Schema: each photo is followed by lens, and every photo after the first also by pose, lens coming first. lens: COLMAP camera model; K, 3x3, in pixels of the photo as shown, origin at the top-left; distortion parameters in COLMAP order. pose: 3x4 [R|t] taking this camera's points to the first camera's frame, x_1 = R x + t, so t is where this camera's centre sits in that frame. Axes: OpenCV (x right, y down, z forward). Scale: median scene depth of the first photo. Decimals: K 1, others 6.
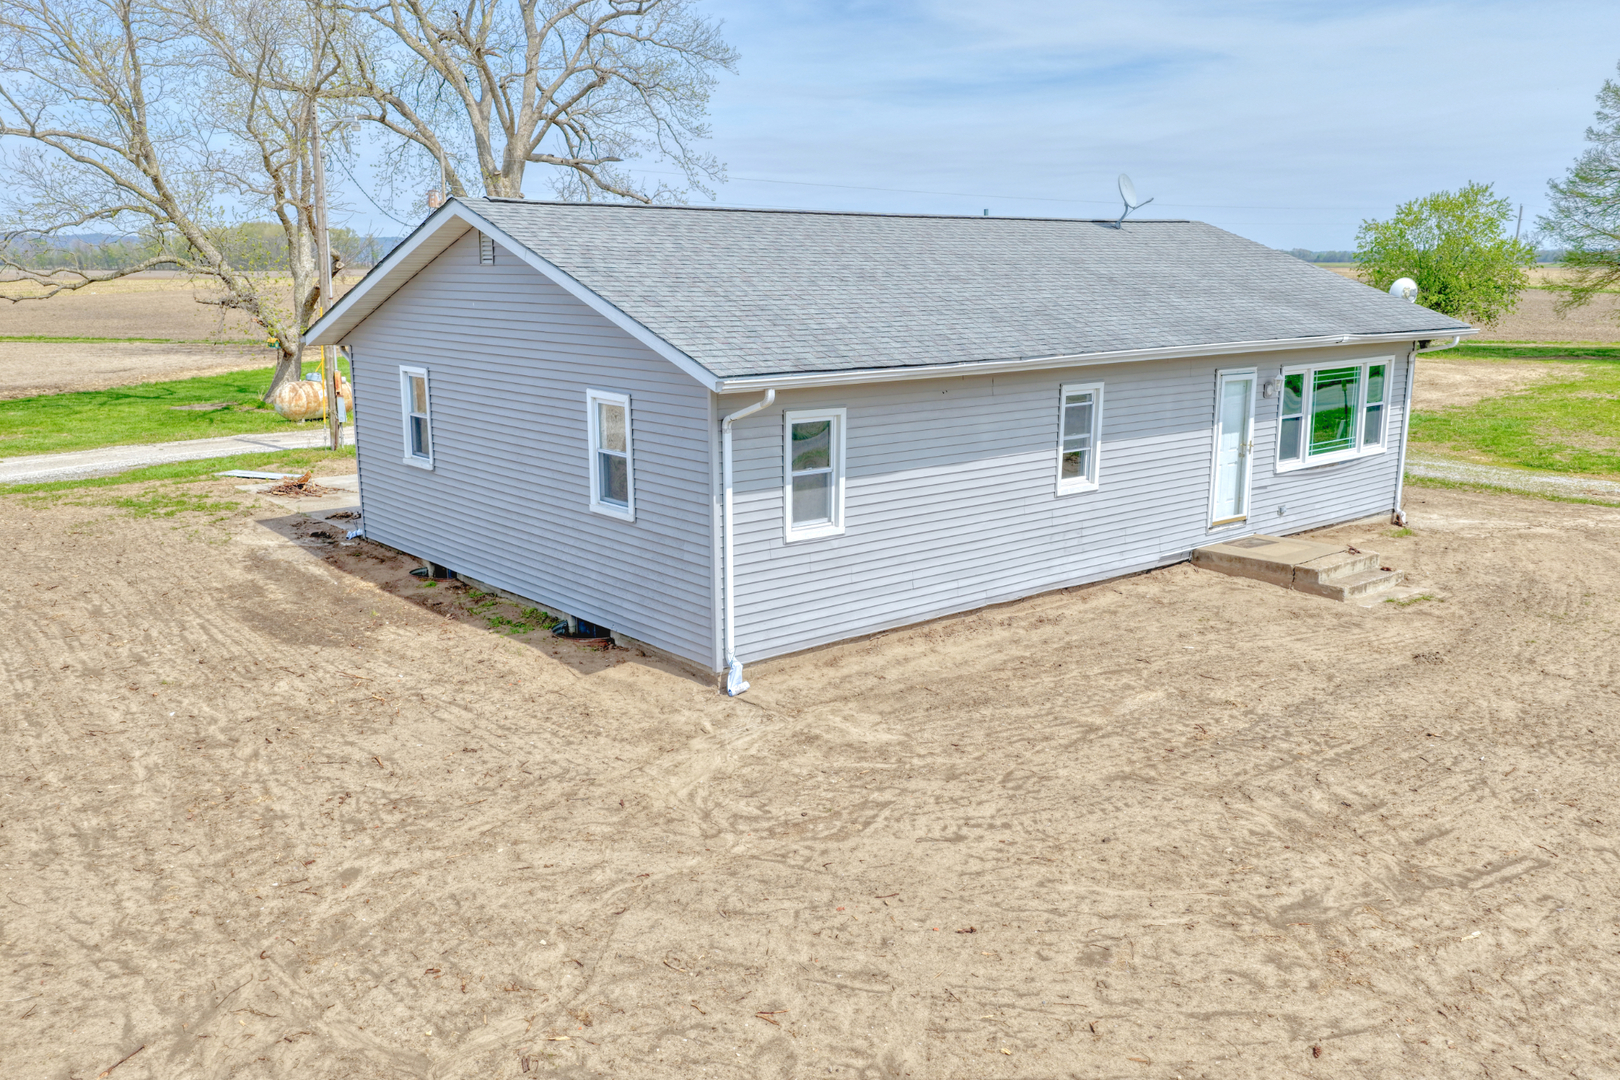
lens RADIAL K [[1345.3, 0, 815.9], [0, 1345.3, 543.9], [0, 0, 1]] dist [-0.010151, 0.030272]
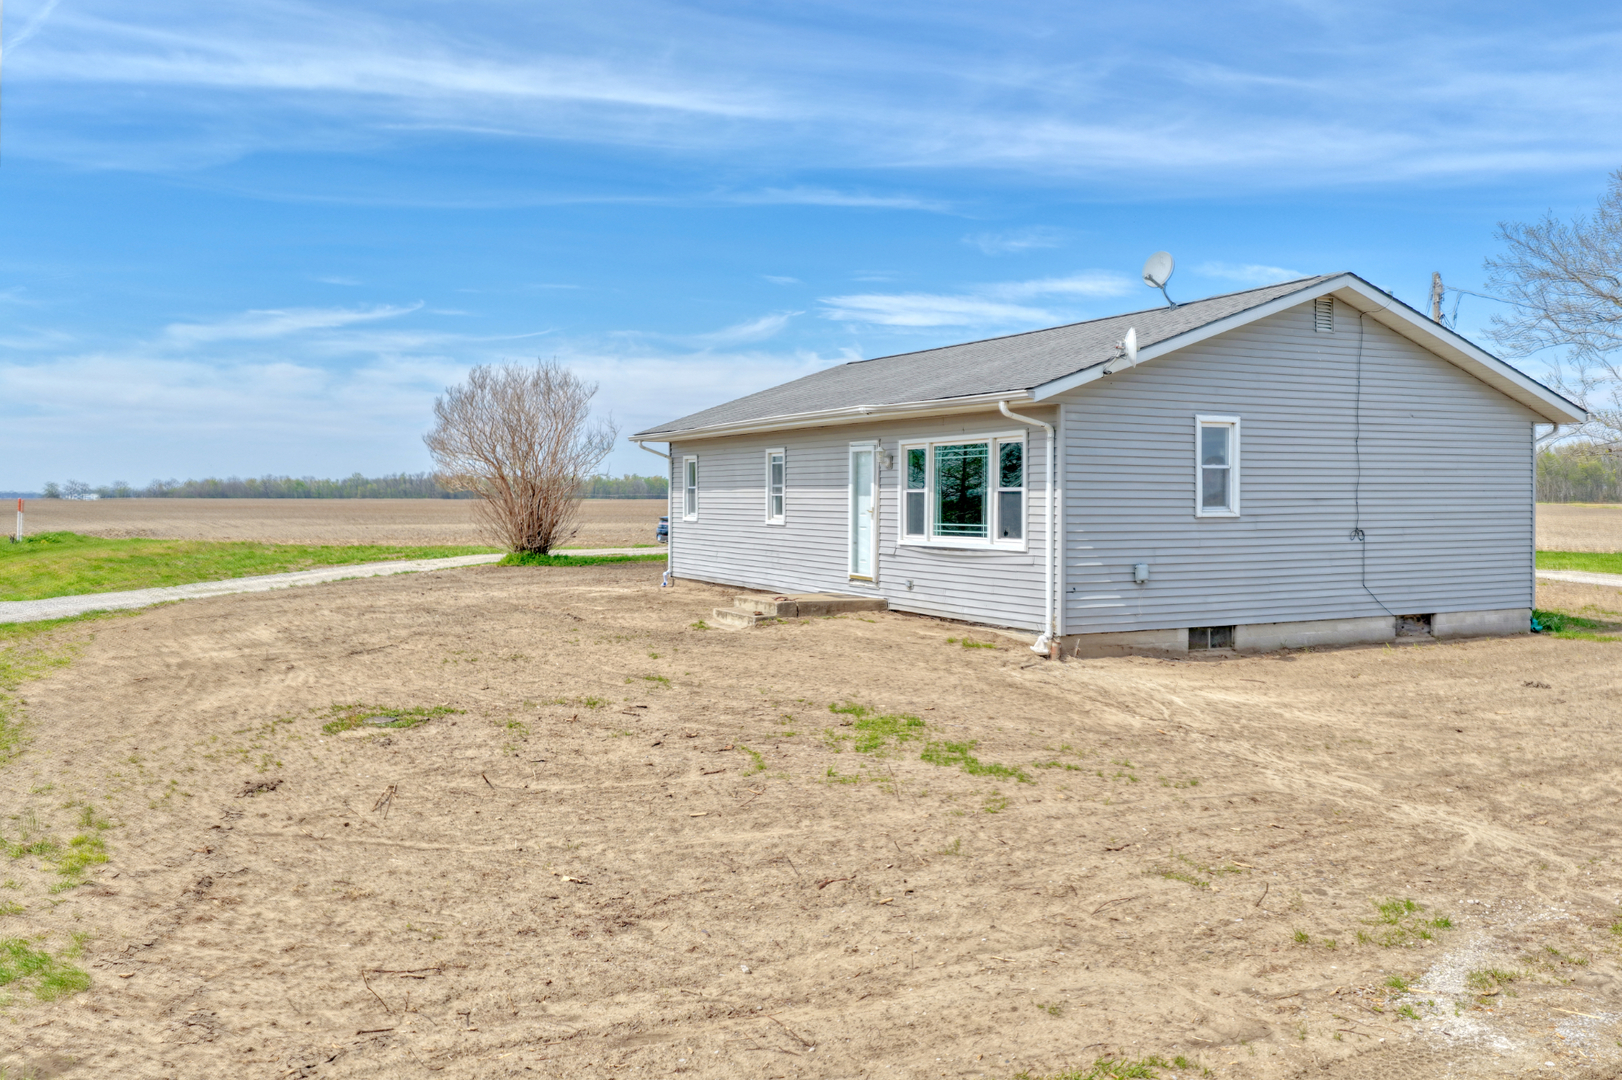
lens RADIAL K [[1354.0, 0, 818.9], [0, 1354.0, 547.6], [0, 0, 1]] dist [-0.012184, 0.034139]
pose [[-0.239248, 0.039449, -0.970157, 1.854287], [-0.200121, 0.975718, 0.089026, -0.177518], [0.950111, 0.215448, -0.225545, 1.606492]]
